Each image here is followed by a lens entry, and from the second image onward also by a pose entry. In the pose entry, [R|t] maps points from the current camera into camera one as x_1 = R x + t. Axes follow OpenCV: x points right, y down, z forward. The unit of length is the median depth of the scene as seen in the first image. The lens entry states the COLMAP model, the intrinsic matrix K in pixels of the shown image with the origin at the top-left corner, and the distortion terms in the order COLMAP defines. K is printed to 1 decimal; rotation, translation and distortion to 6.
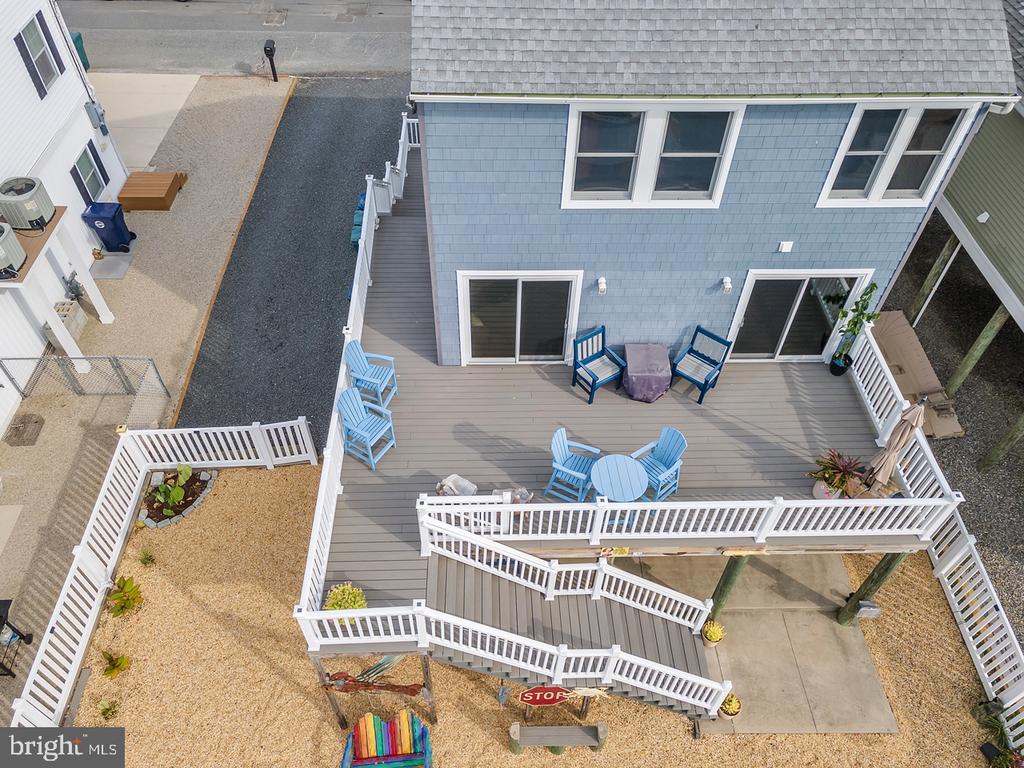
lens RADIAL K [[753.8, 0, 510.0], [0, 753.8, 393.2], [0, 0, 1]] dist [0.039869, 0.010538]
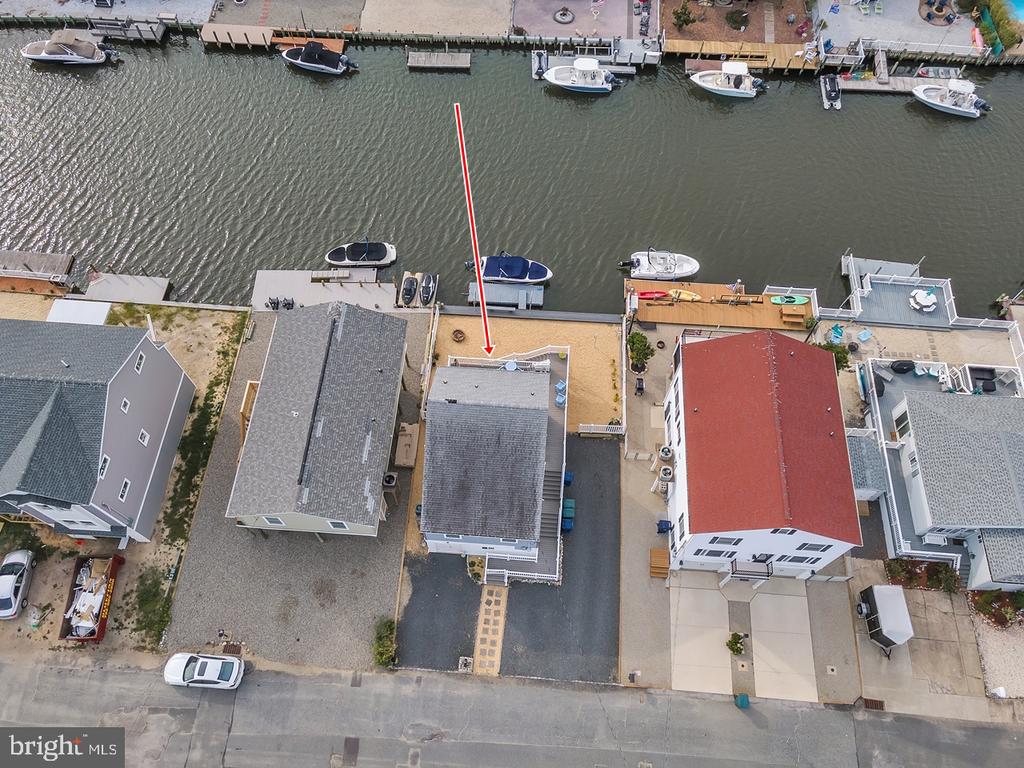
lens RADIAL K [[761.8, 0, 514.0], [0, 761.8, 385.7], [0, 0, 1]] dist [0.051582, -0.000944]
pose [[-0.994843, -0.098147, 0.025597, -0.019458], [0.059378, -0.358939, 0.931471, -4.095774], [-0.082234, 0.928186, 0.362915, -0.656000]]
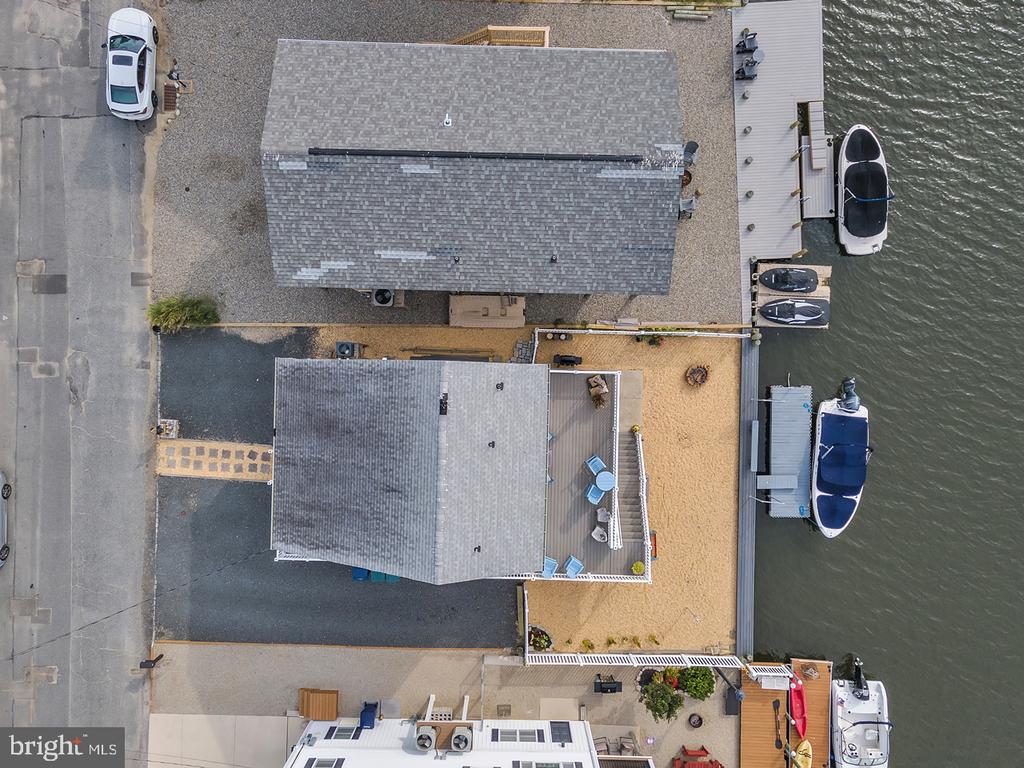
lens RADIAL K [[753.8, 0, 514.9], [0, 753.8, 391.3], [0, 0, 1]] dist [0.039869, 0.010538]
pose [[0.052339, -0.998122, -0.031819, 0.491001], [0.748056, 0.018078, 0.663389, -1.817592], [-0.661569, -0.058524, 0.747598, -0.819628]]
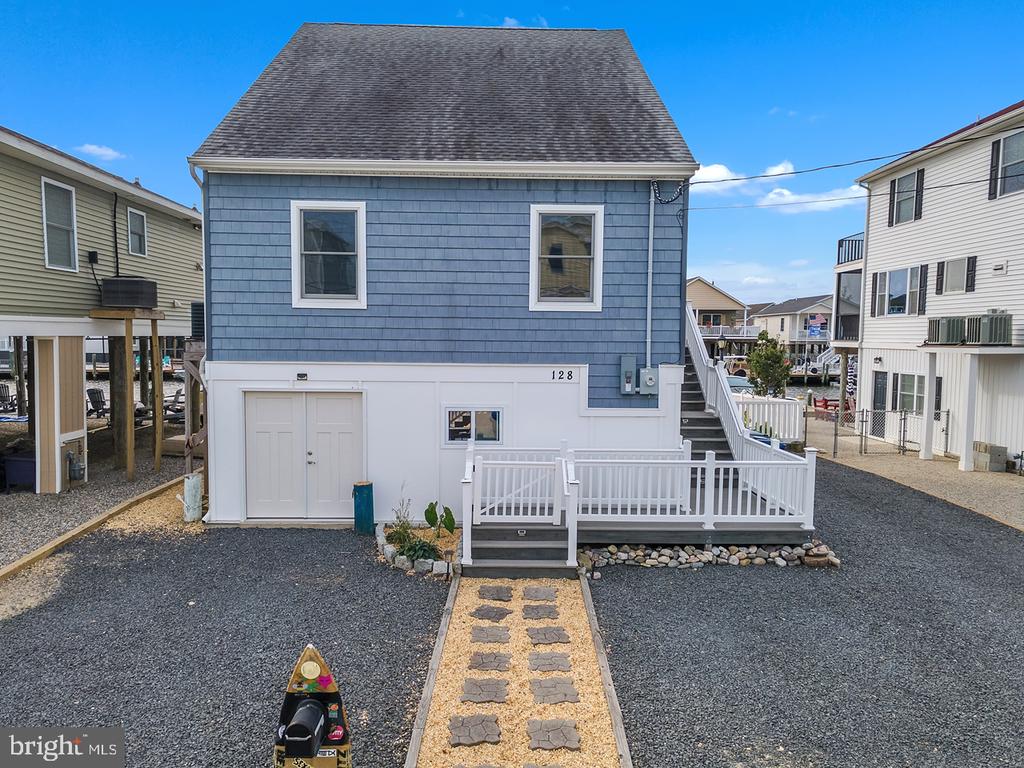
lens RADIAL K [[753.8, 0, 508.8], [0, 753.8, 387.4], [0, 0, 1]] dist [0.039869, 0.010538]
pose [[-0.999603, -0.028182, -0.000153, 0.097059], [-0.017315, 0.609870, 0.792312, -1.350636], [-0.022236, 0.792000, -0.610116, 2.219315]]
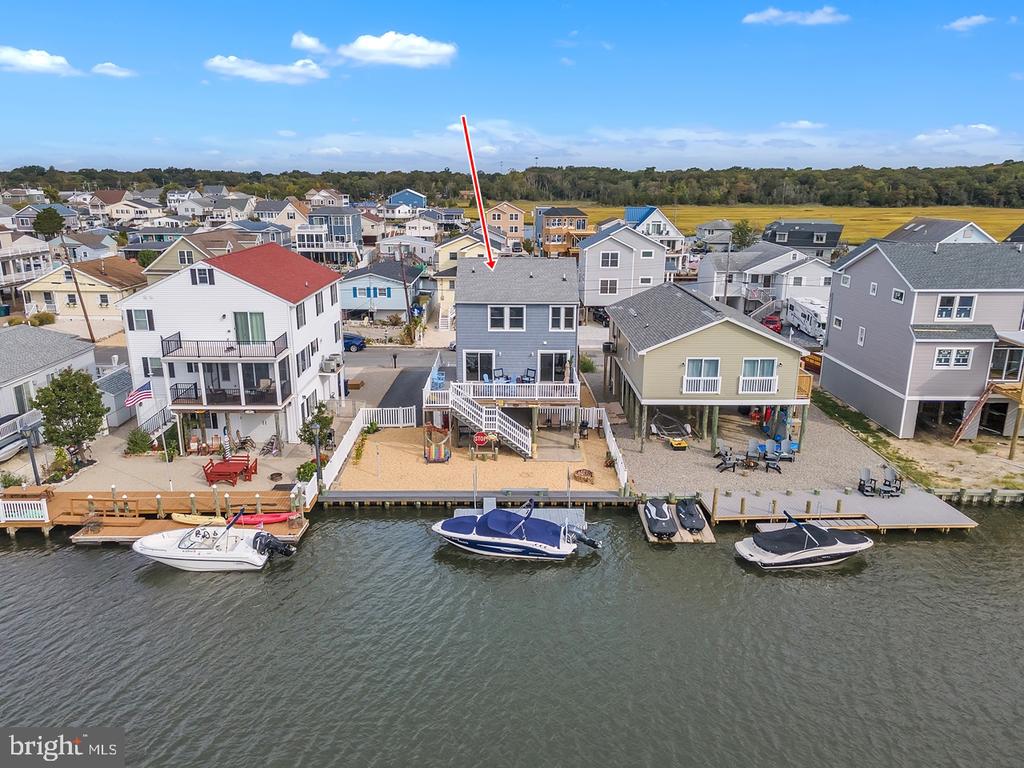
lens RADIAL K [[753.8, 0, 512.8], [0, 753.8, 385.0], [0, 0, 1]] dist [0.039869, 0.010538]
pose [[0.999514, -0.007531, -0.030241, 0.290612], [-0.010313, 0.835756, -0.549004, 2.024562], [0.029409, 0.549049, 0.835273, -2.049262]]
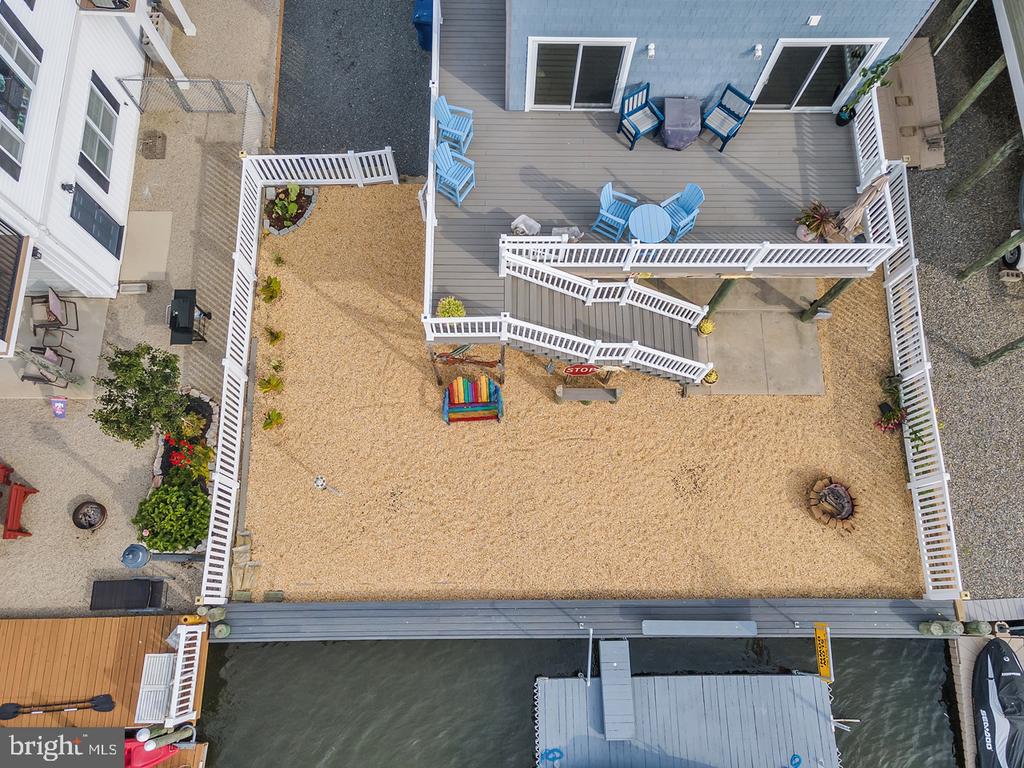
lens RADIAL K [[753.8, 0, 511.9], [0, 753.8, 388.8], [0, 0, 1]] dist [0.039869, 0.010538]
pose [[0.999600, 0.026913, -0.008670, -0.067112], [-0.020603, 0.903282, 0.428551, -0.164280], [0.019365, -0.428201, 0.903476, -0.285863]]
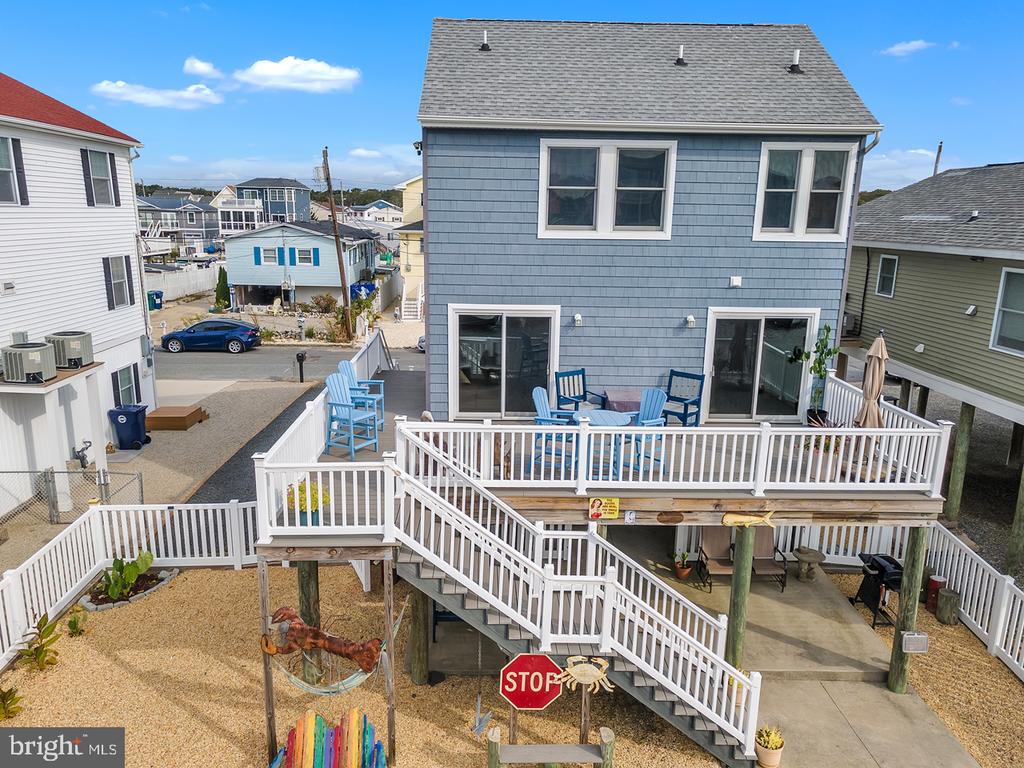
lens RADIAL K [[753.8, 0, 510.6], [0, 753.8, 392.1], [0, 0, 1]] dist [0.039869, 0.010538]
pose [[0.999996, -0.001764, -0.002252, 0.023846], [0.000163, 0.821105, -0.570777, 0.554718], [0.002856, 0.570774, 0.821102, 0.144107]]
